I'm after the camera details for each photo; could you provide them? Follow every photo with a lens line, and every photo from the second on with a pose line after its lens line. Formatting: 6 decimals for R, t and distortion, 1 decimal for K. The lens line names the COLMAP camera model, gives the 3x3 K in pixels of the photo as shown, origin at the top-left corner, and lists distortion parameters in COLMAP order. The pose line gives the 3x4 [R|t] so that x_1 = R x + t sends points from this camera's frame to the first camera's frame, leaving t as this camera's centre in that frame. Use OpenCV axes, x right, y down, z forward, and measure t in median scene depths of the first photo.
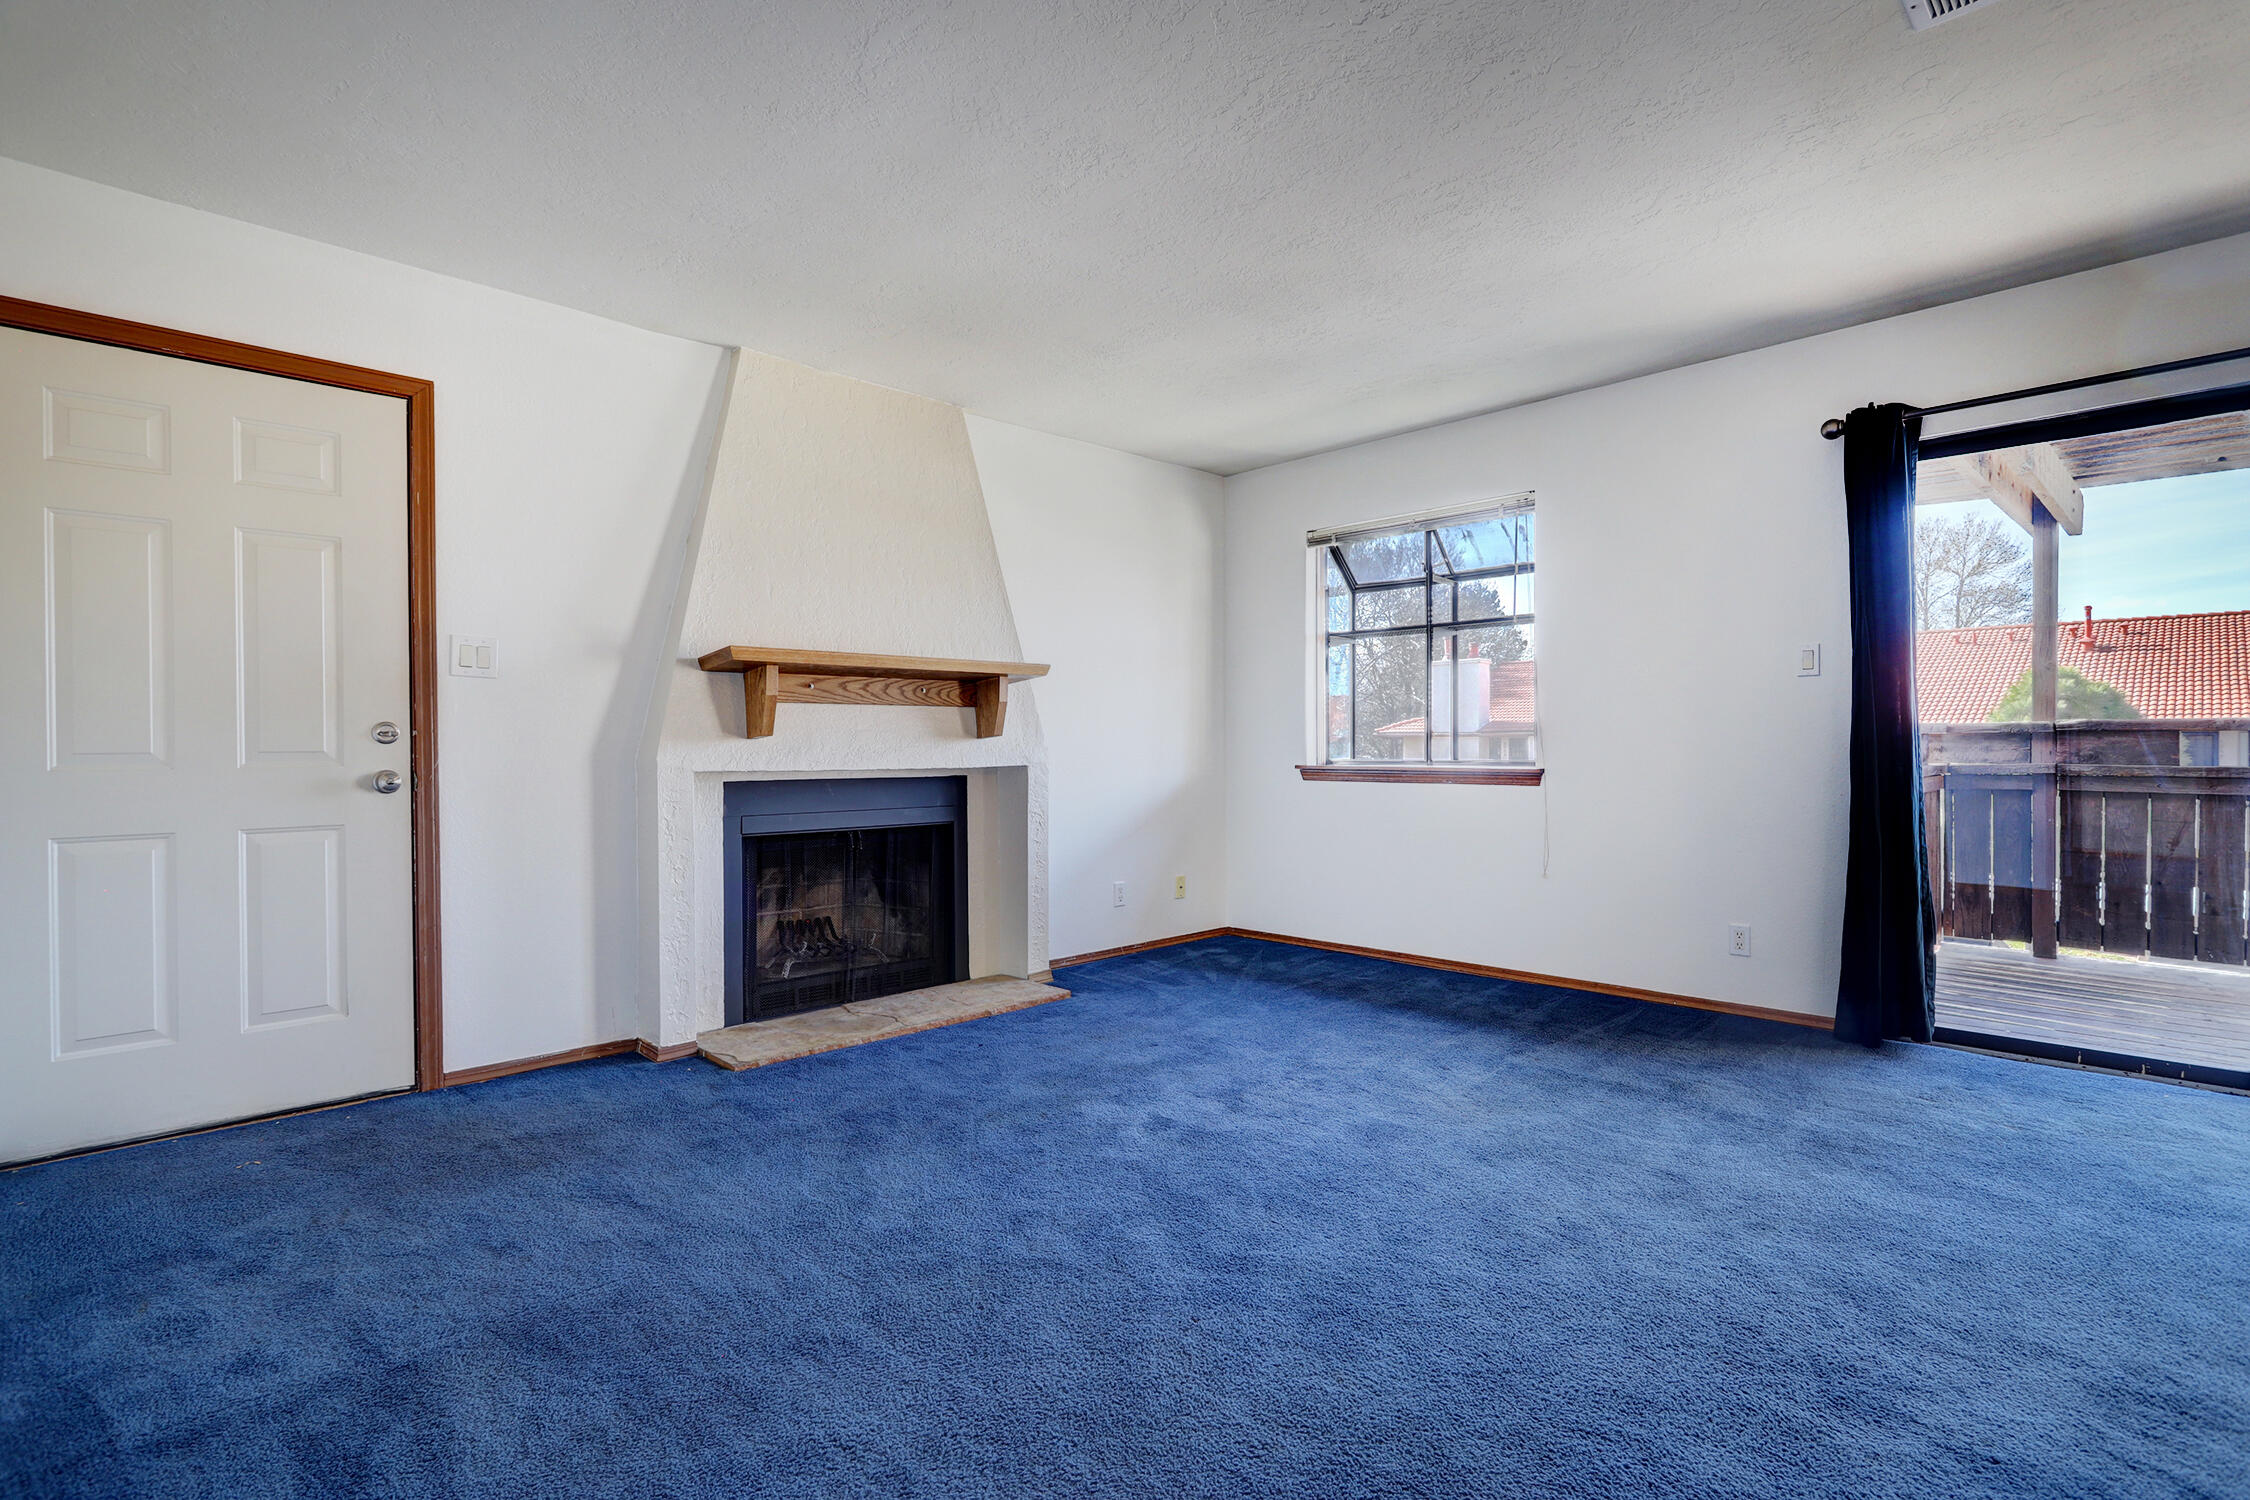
lens RADIAL K [[1040.3, 0, 1118.6], [0, 1040.3, 750.2], [0, 0, 1]] dist [-0.003266, -0.000226]
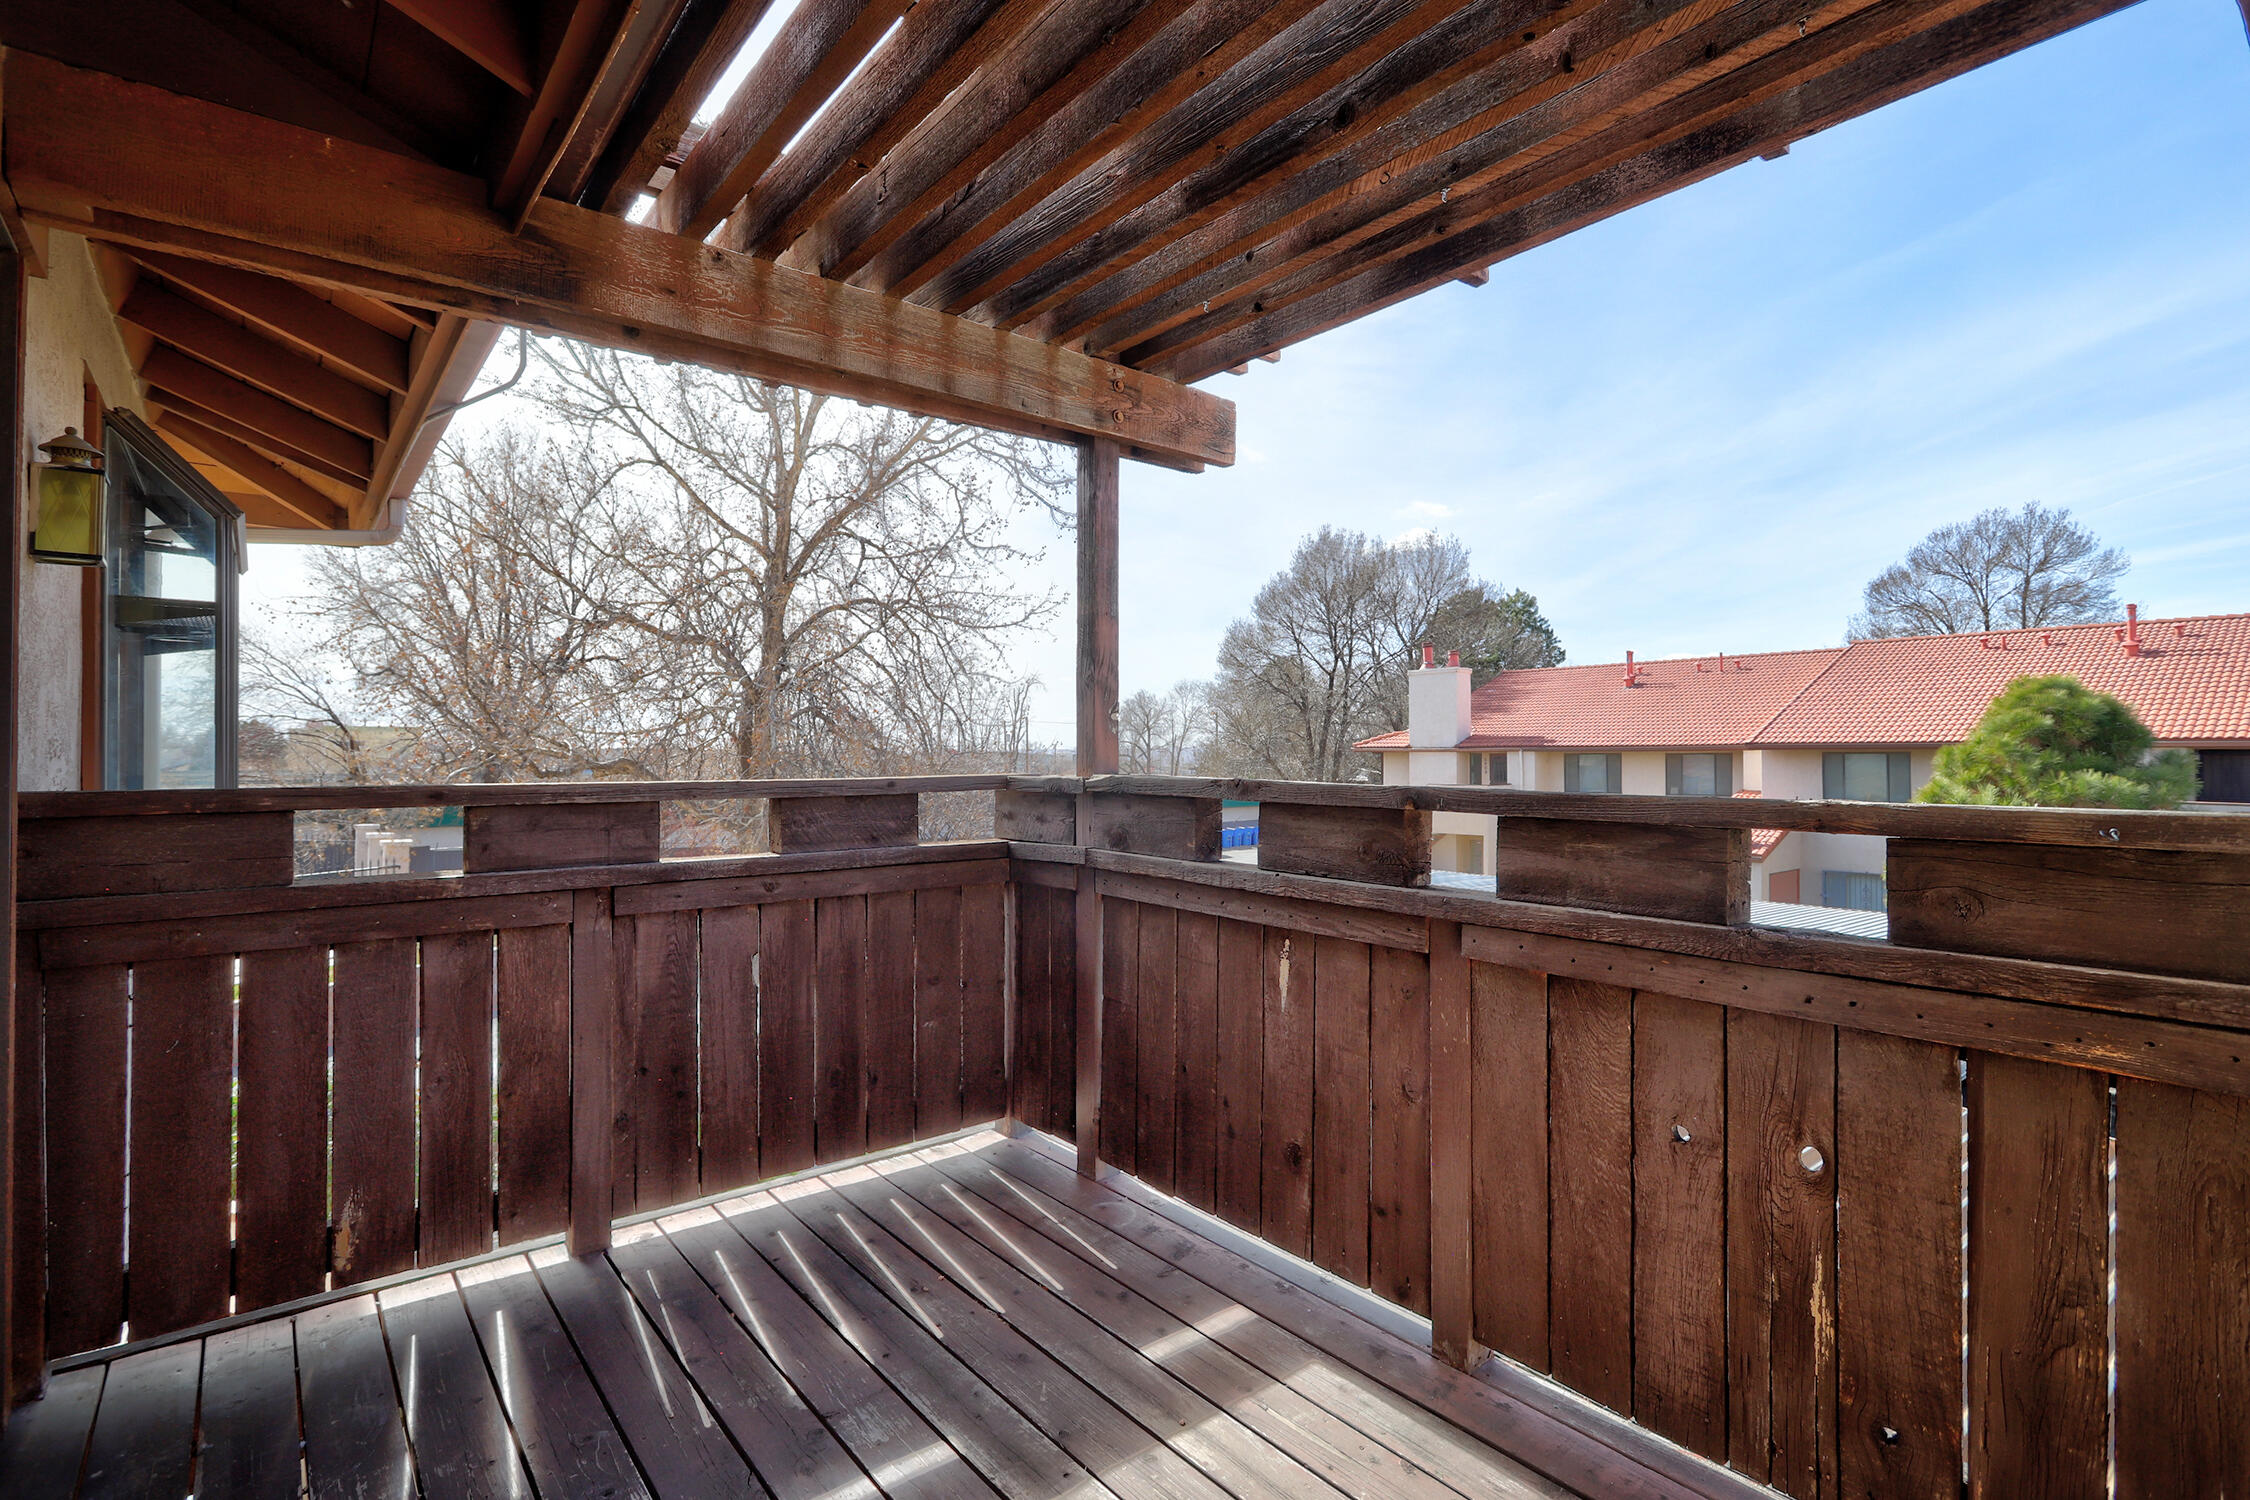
lens RADIAL K [[1040.3, 0, 1131.7], [0, 1040.3, 750.0], [0, 0, 1]] dist [-0.003266, -0.000226]
pose [[0.996428, -0.001939, -0.084421, 0.176172], [0.000814, 0.999910, -0.013364, -0.006561], [0.084439, 0.013247, 0.996341, 0.070996]]
